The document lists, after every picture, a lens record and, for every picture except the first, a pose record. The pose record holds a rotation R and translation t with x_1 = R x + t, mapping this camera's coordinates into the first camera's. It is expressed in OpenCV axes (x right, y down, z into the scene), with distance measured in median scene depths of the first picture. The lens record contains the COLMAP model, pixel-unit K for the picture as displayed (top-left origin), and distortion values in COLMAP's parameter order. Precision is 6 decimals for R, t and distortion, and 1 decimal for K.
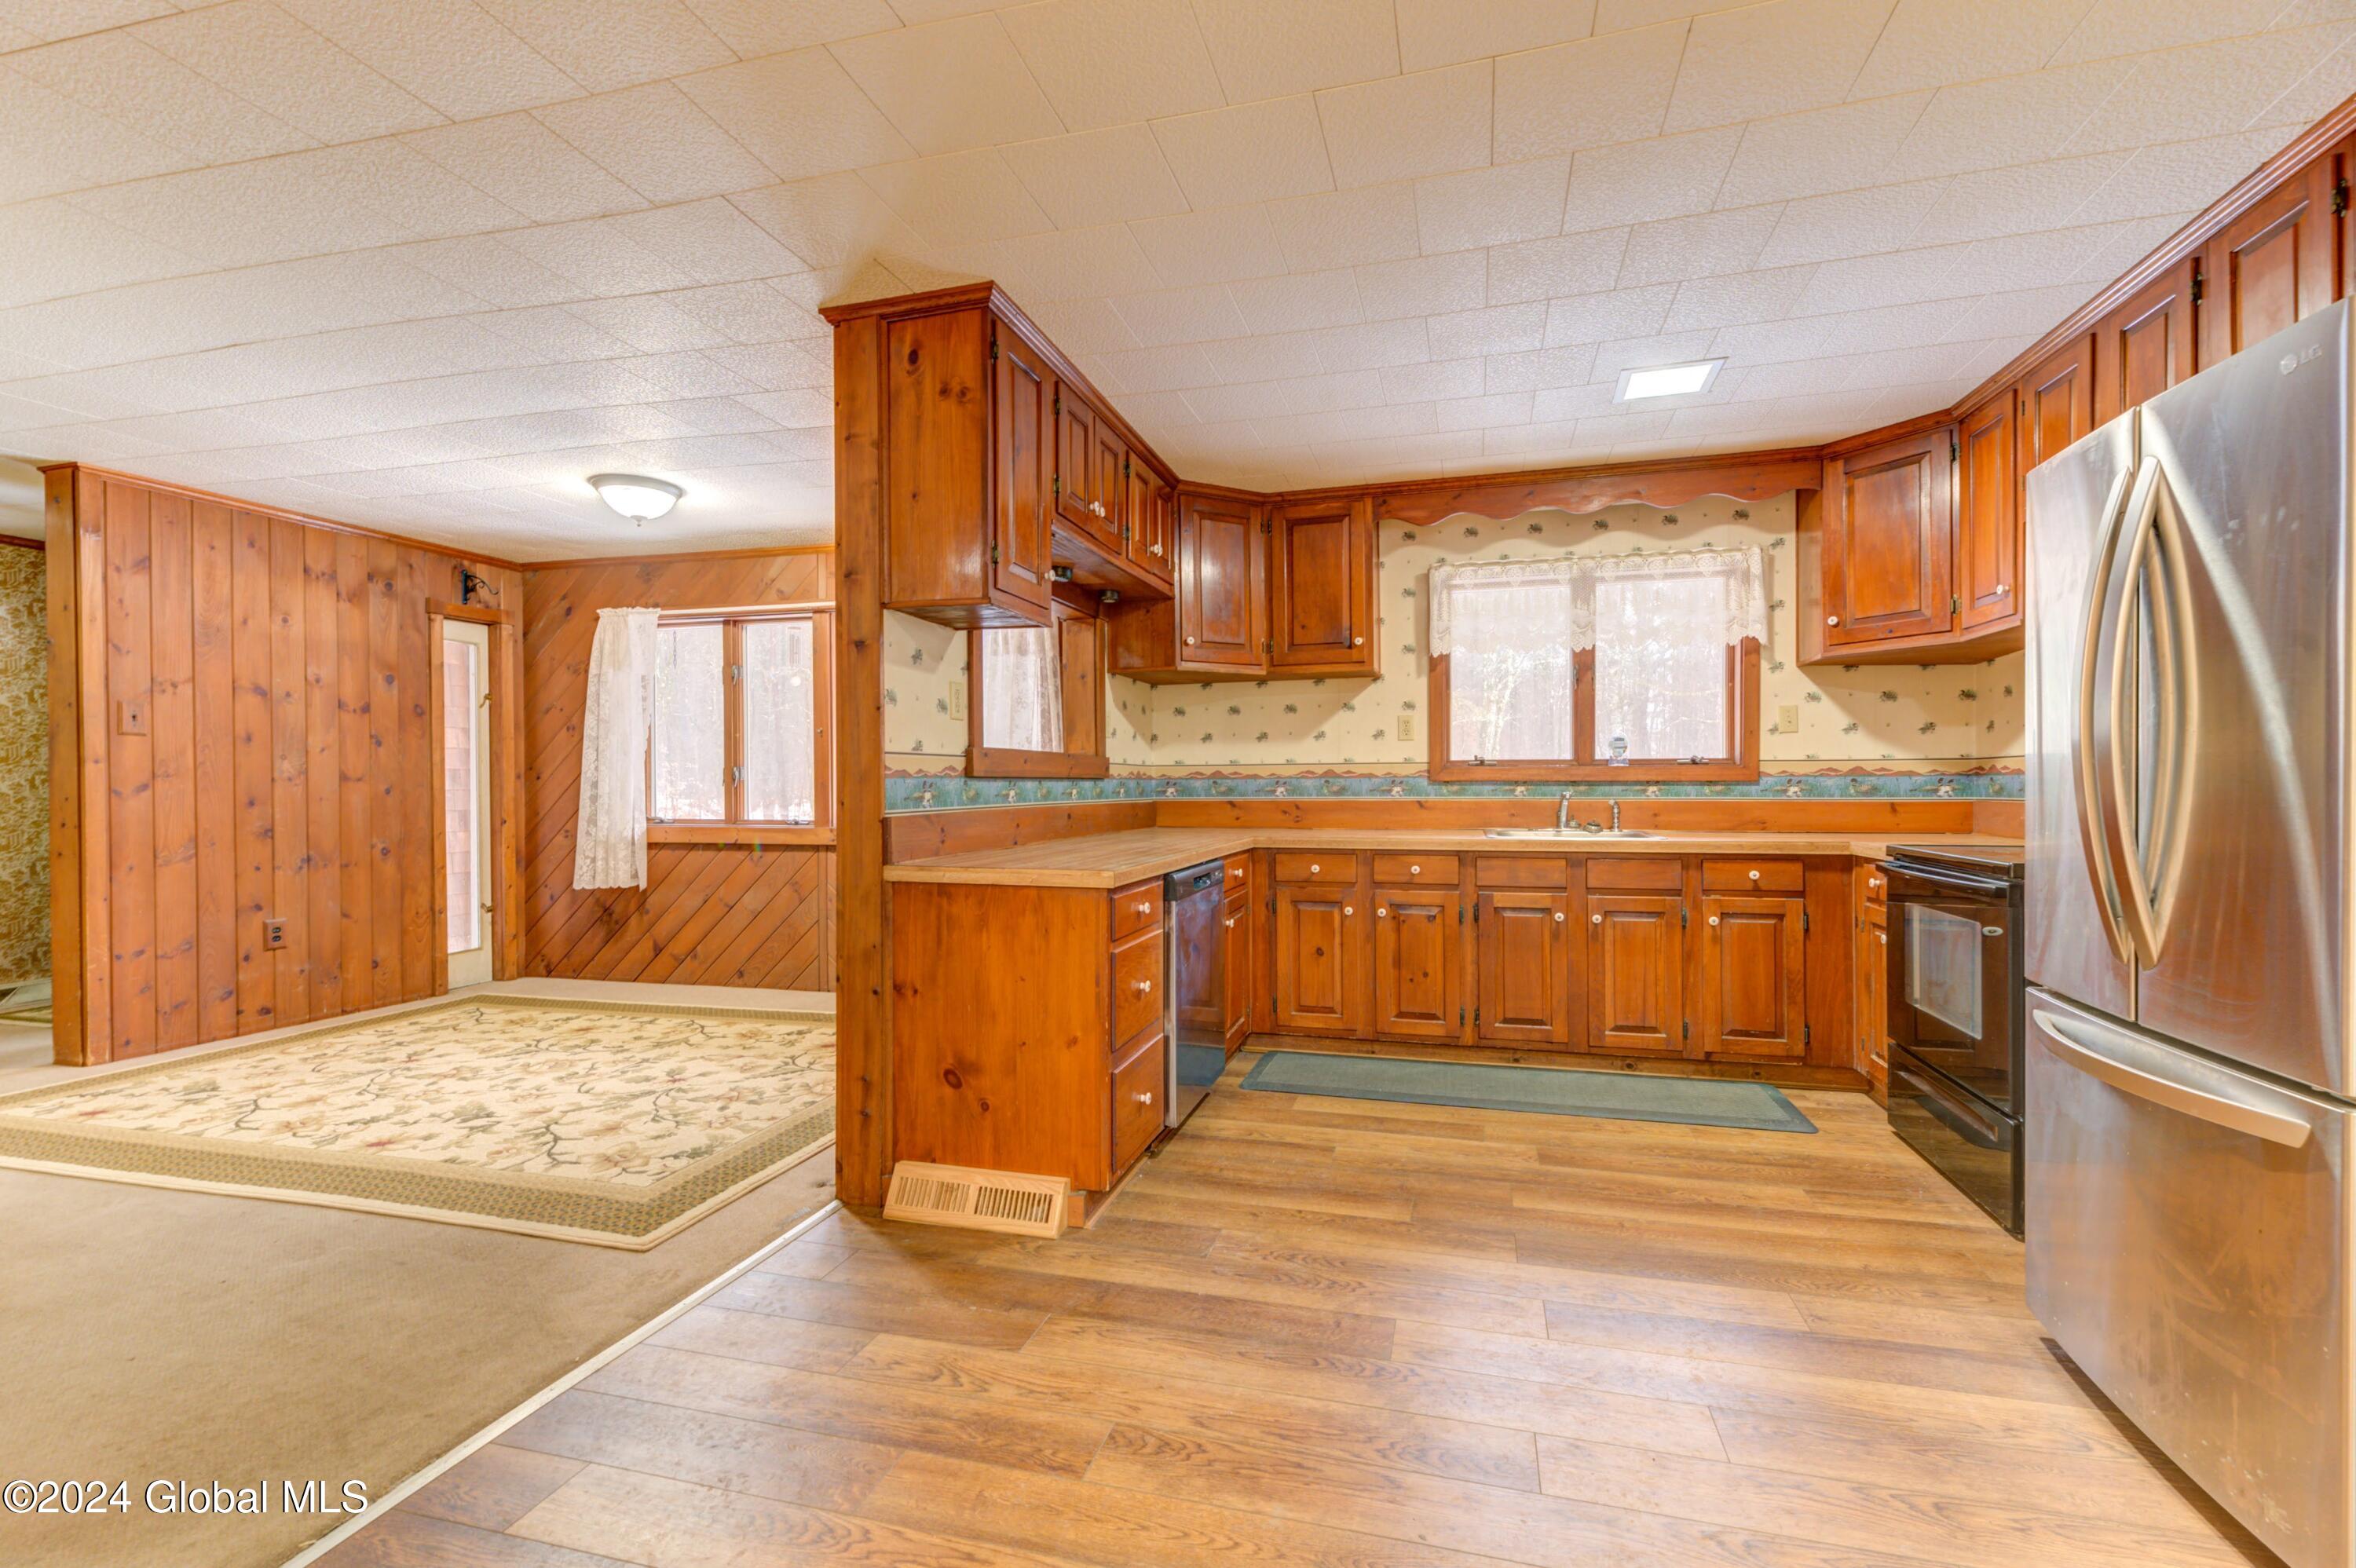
lens RADIAL K [[959.5, 0, 1182.3], [0, 959.5, 789.8], [0, 0, 1]] dist [0.004315, 0.000076]
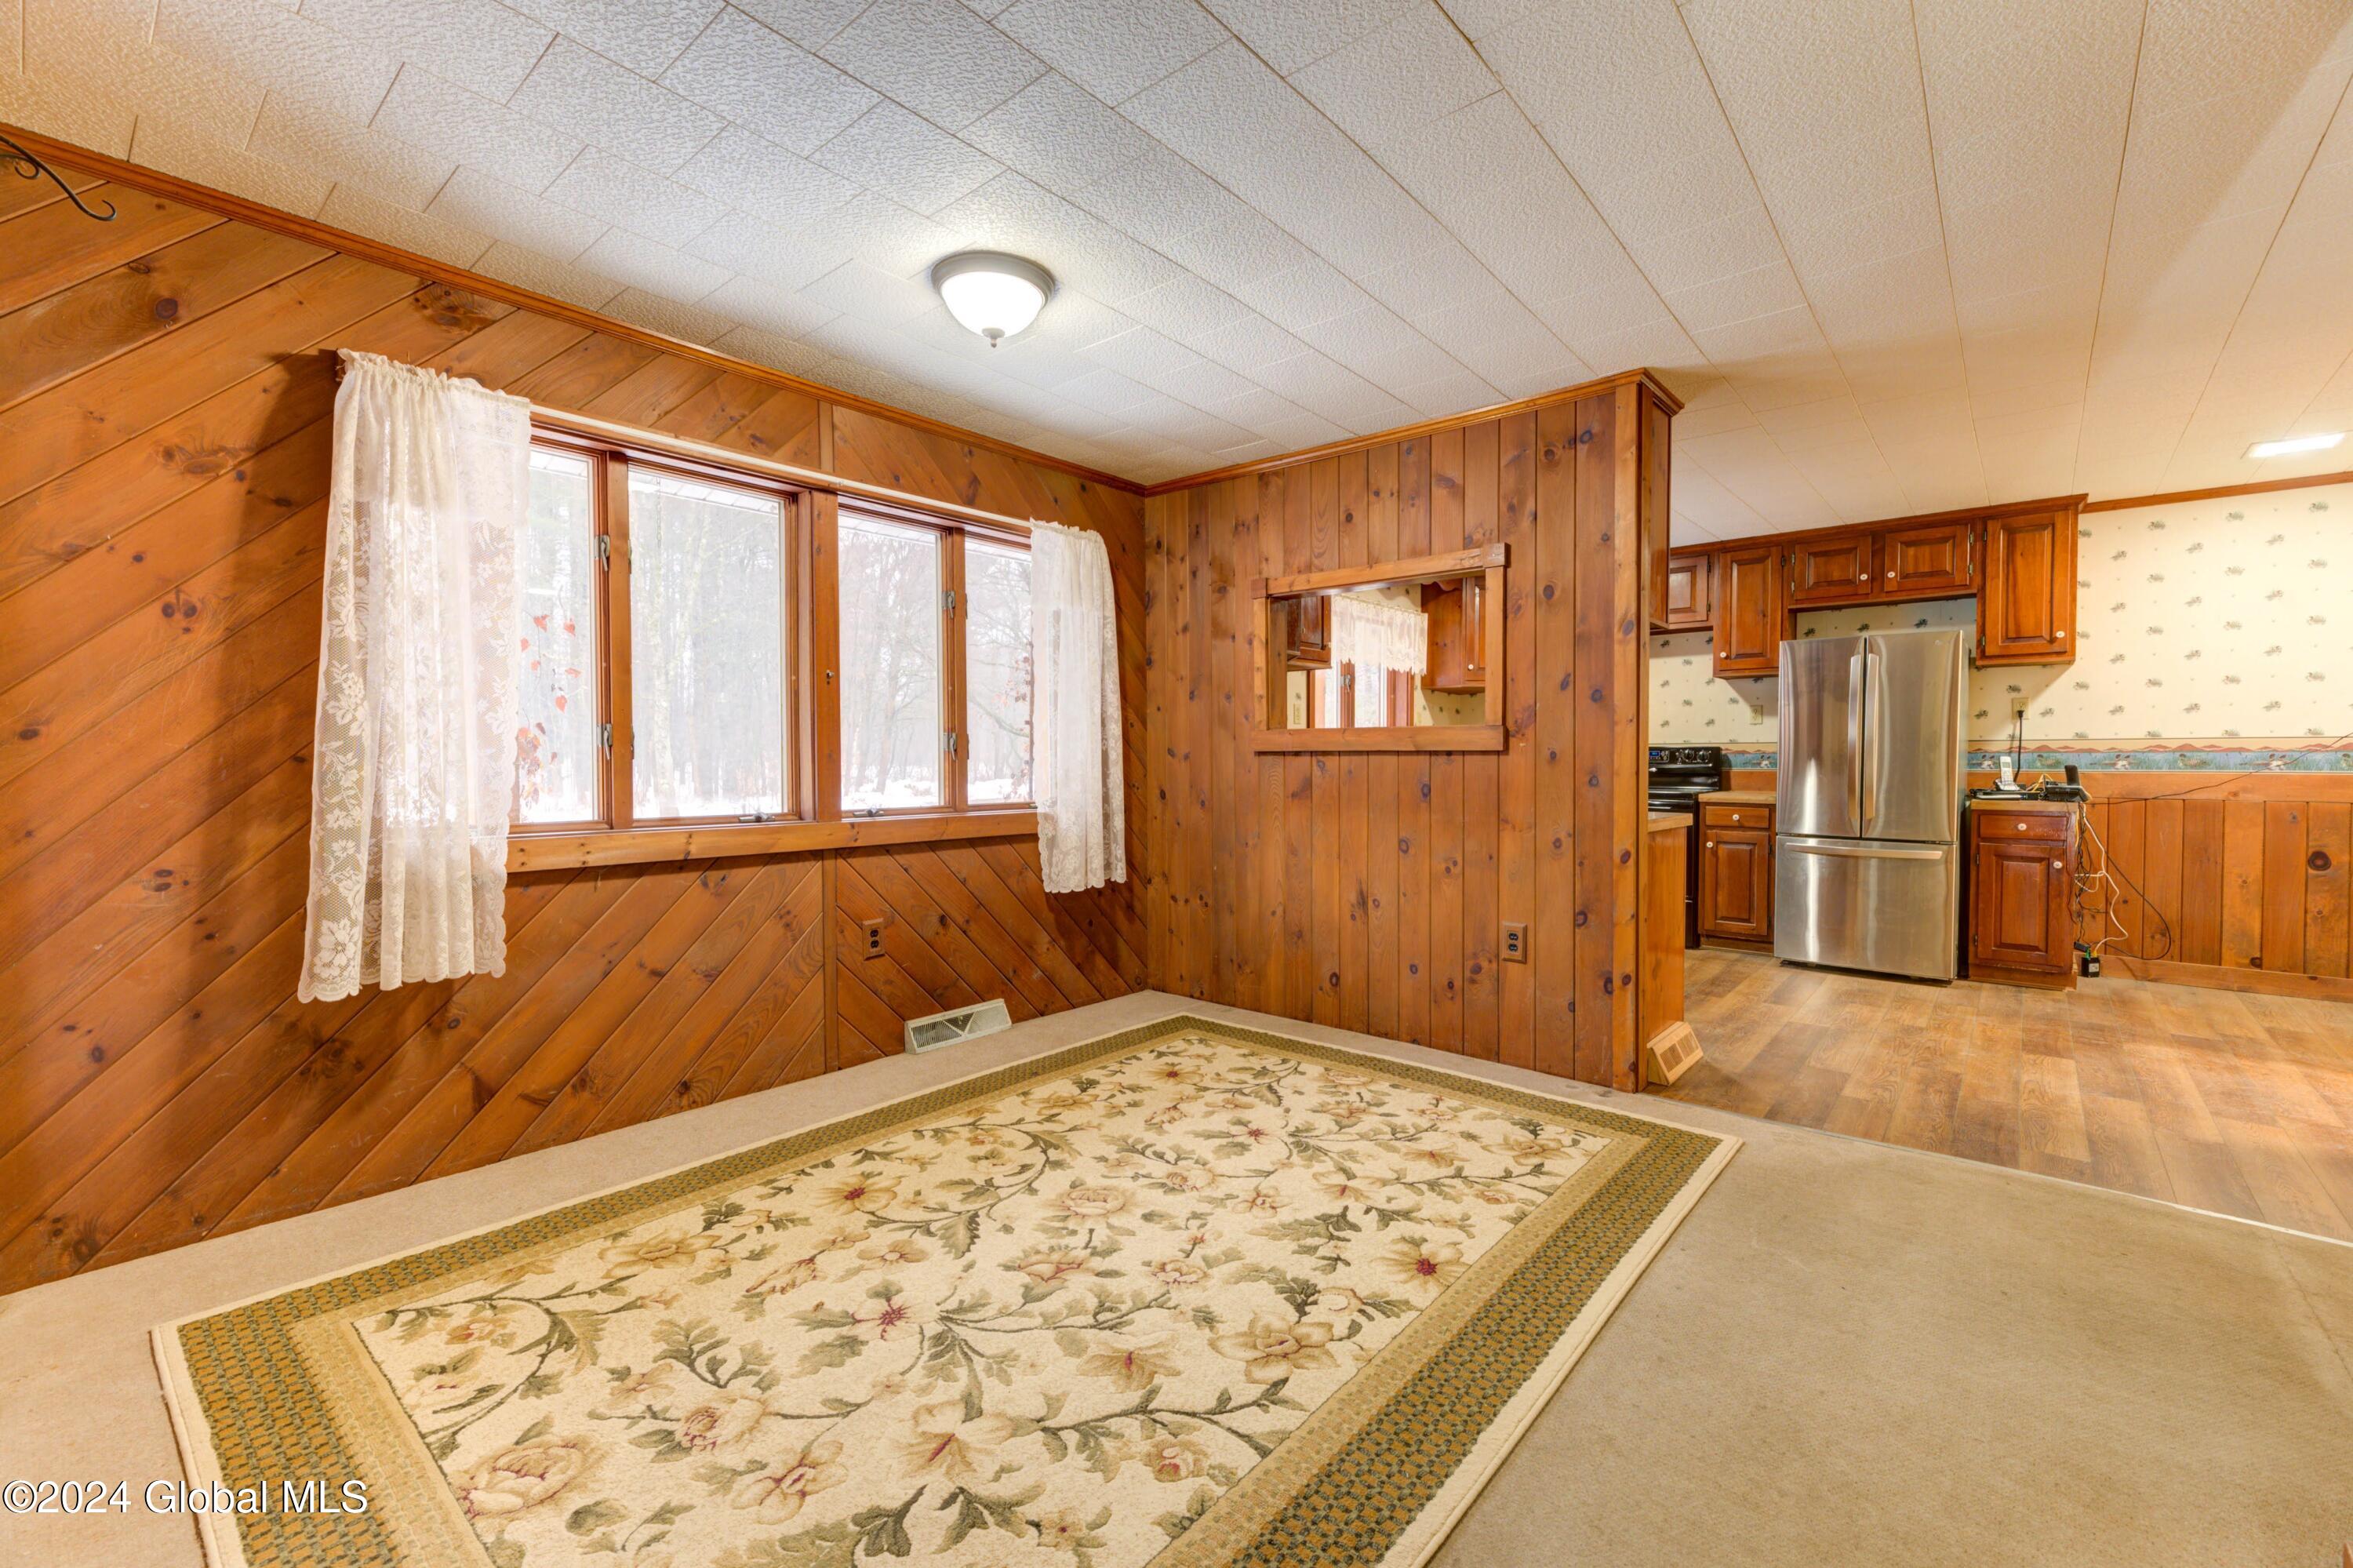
lens RADIAL K [[1023.1, 0, 1181.1], [0, 1023.1, 776.1], [0, 0, 1]] dist [0.003079, 0.000157]
pose [[0.436712, -0.012507, 0.899514, -1.406926], [0.005359, 0.999922, 0.011301, 0.001186], [-0.899585, -0.000115, 0.436745, 0.745956]]
